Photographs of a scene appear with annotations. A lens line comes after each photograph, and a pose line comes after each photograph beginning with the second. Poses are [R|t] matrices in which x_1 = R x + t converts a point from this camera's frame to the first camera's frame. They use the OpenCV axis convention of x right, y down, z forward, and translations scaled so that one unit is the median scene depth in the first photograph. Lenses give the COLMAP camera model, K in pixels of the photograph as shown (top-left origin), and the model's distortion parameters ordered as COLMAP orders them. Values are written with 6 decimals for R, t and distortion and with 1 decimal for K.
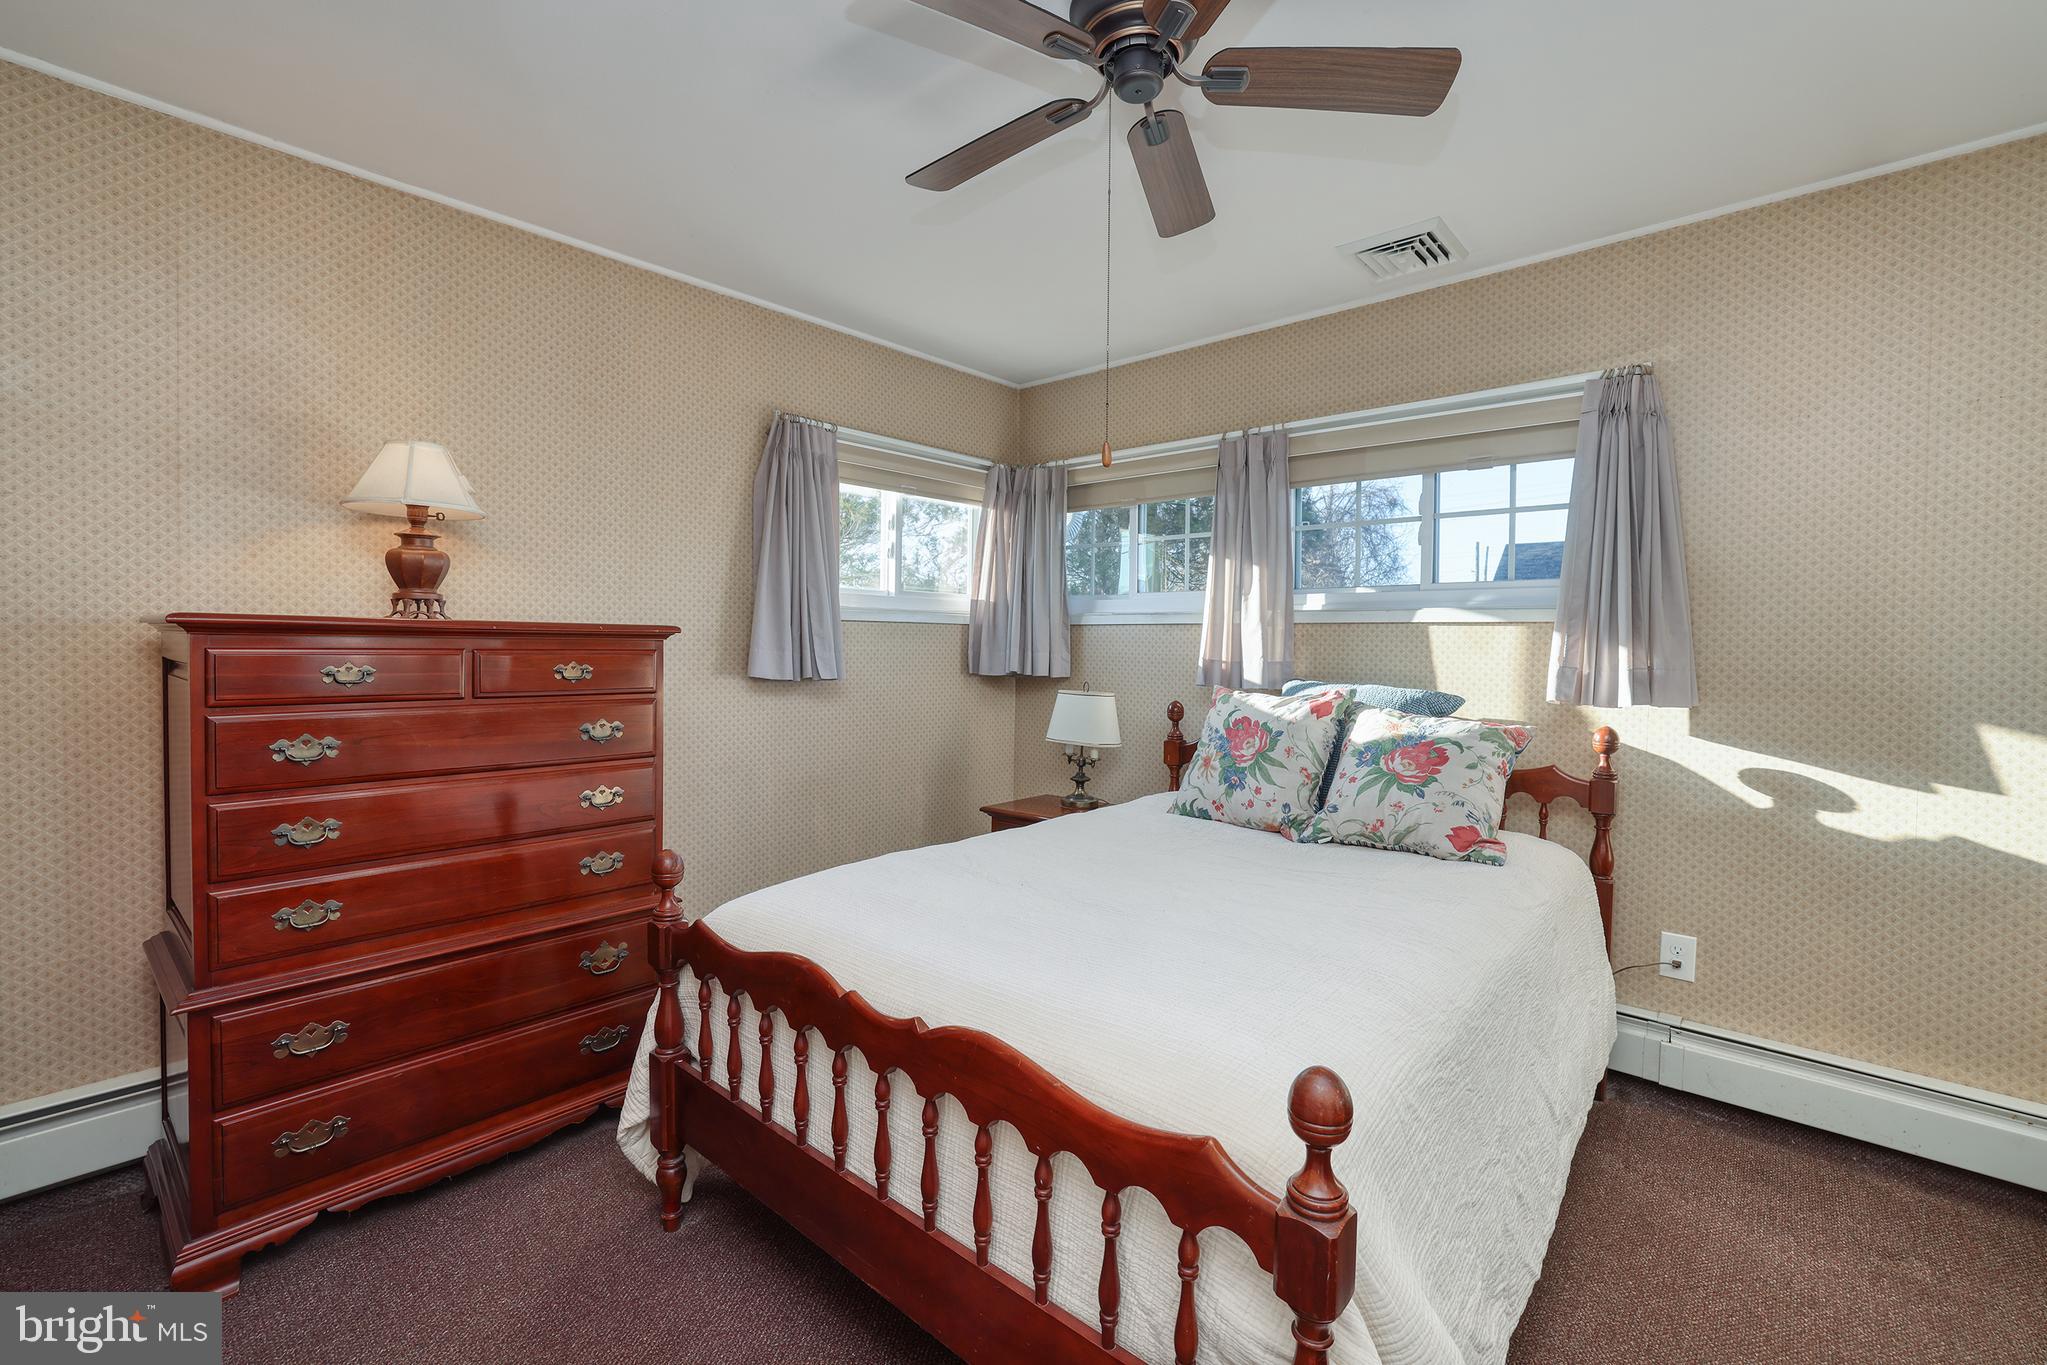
lens RADIAL K [[874.5, 0, 1027.2], [0, 874.5, 667.8], [0, 0, 1]] dist [-0.041725, 0.013432]
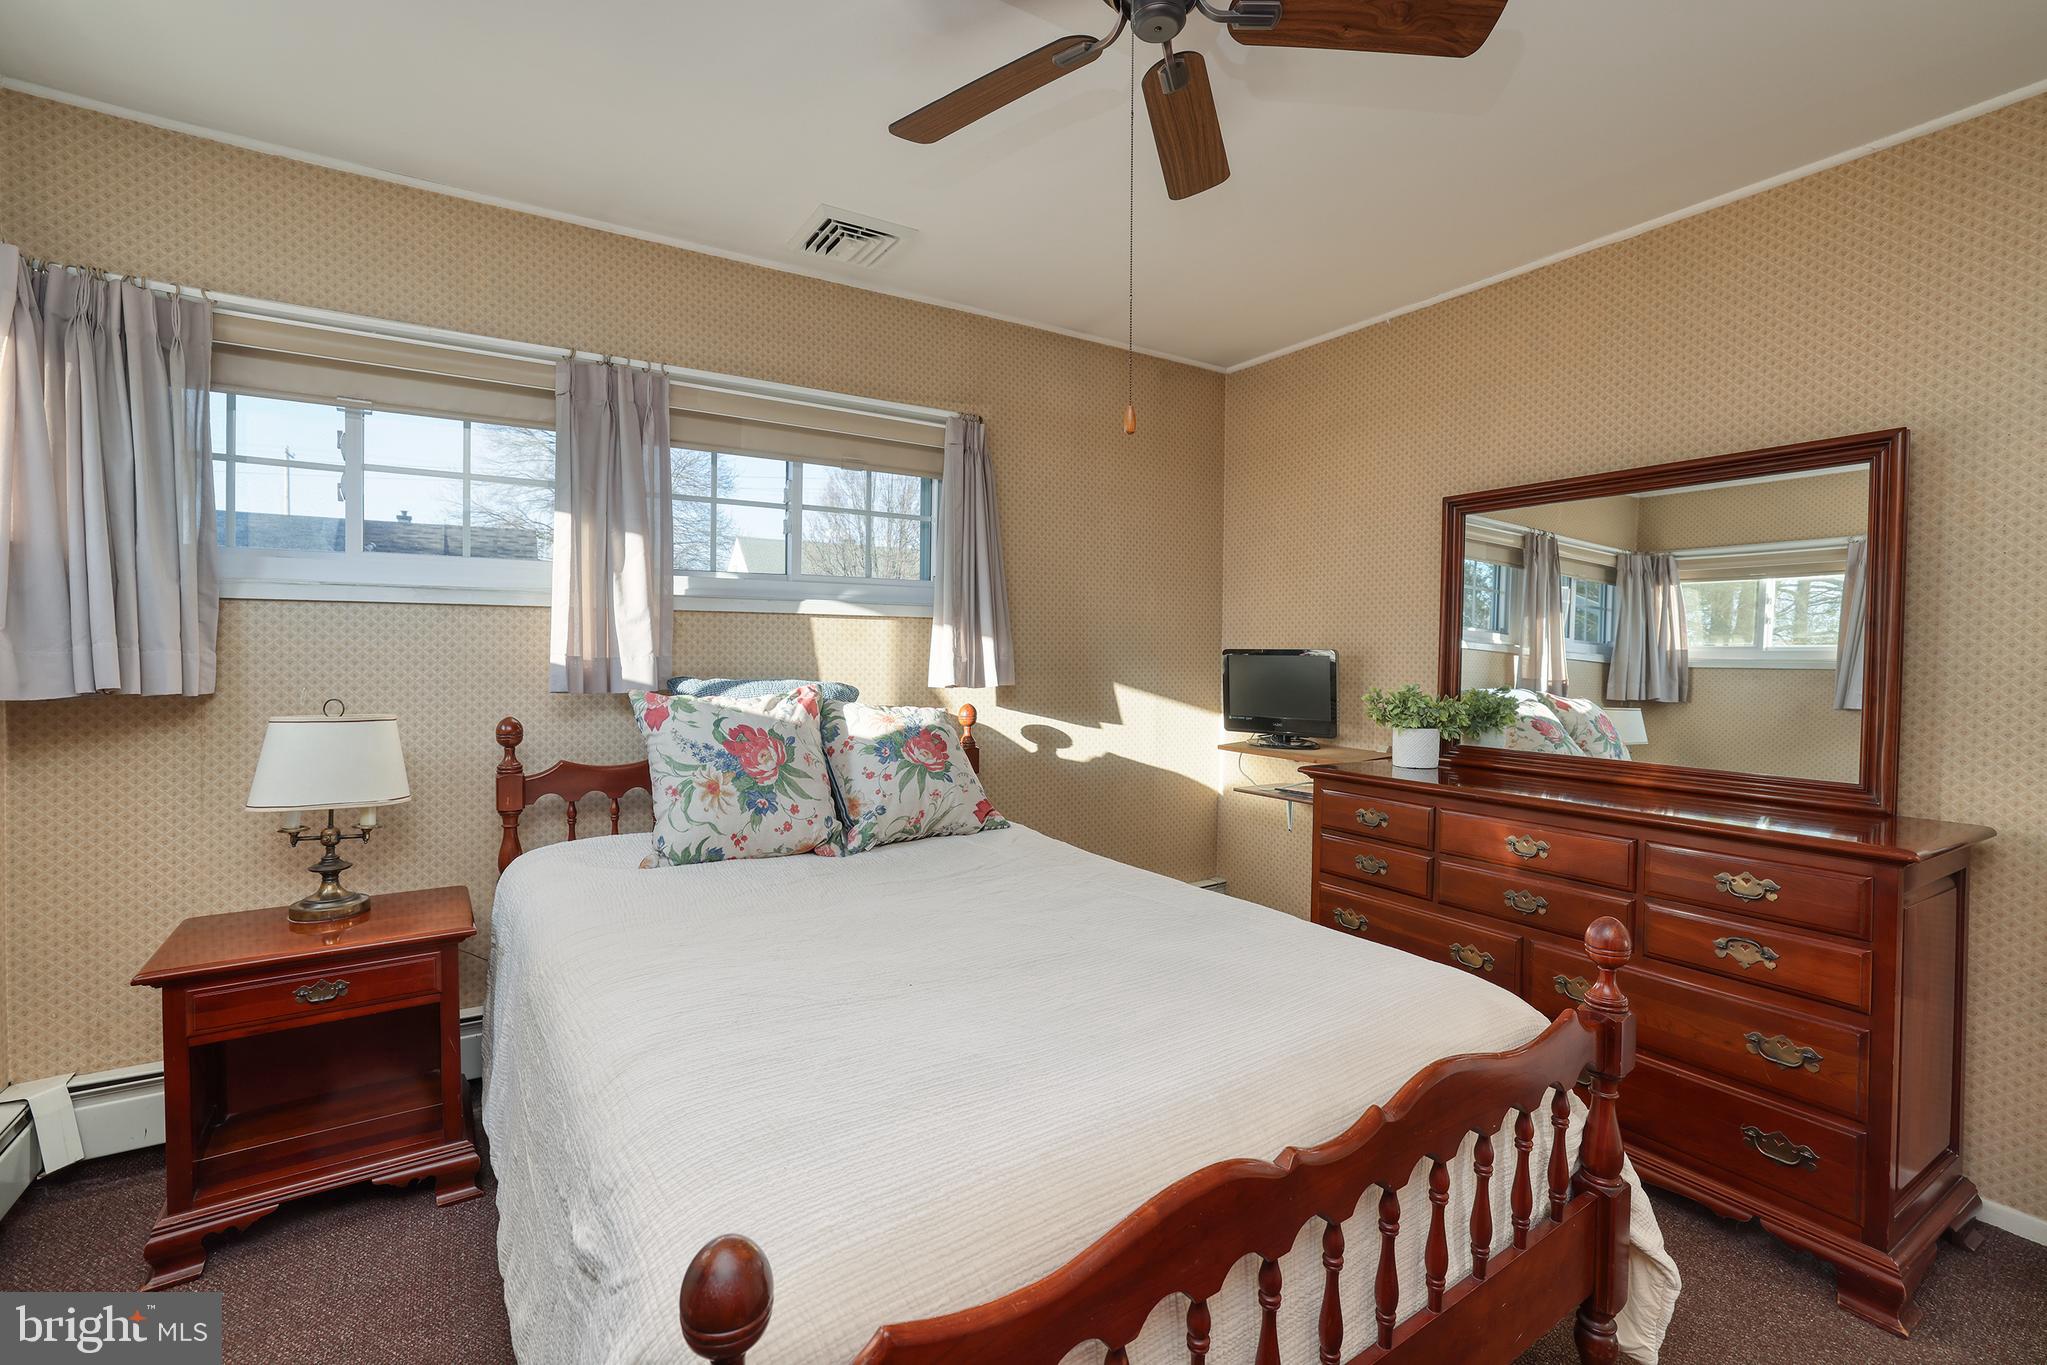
lens RADIAL K [[874.5, 0, 1027.2], [0, 874.5, 667.8], [0, 0, 1]] dist [-0.041725, 0.013432]
pose [[0.270643, -0.033271, 0.962105, -0.433636], [0.018408, 0.999399, 0.029383, -0.015680], [-0.962504, 0.009758, 0.271093, 0.490916]]
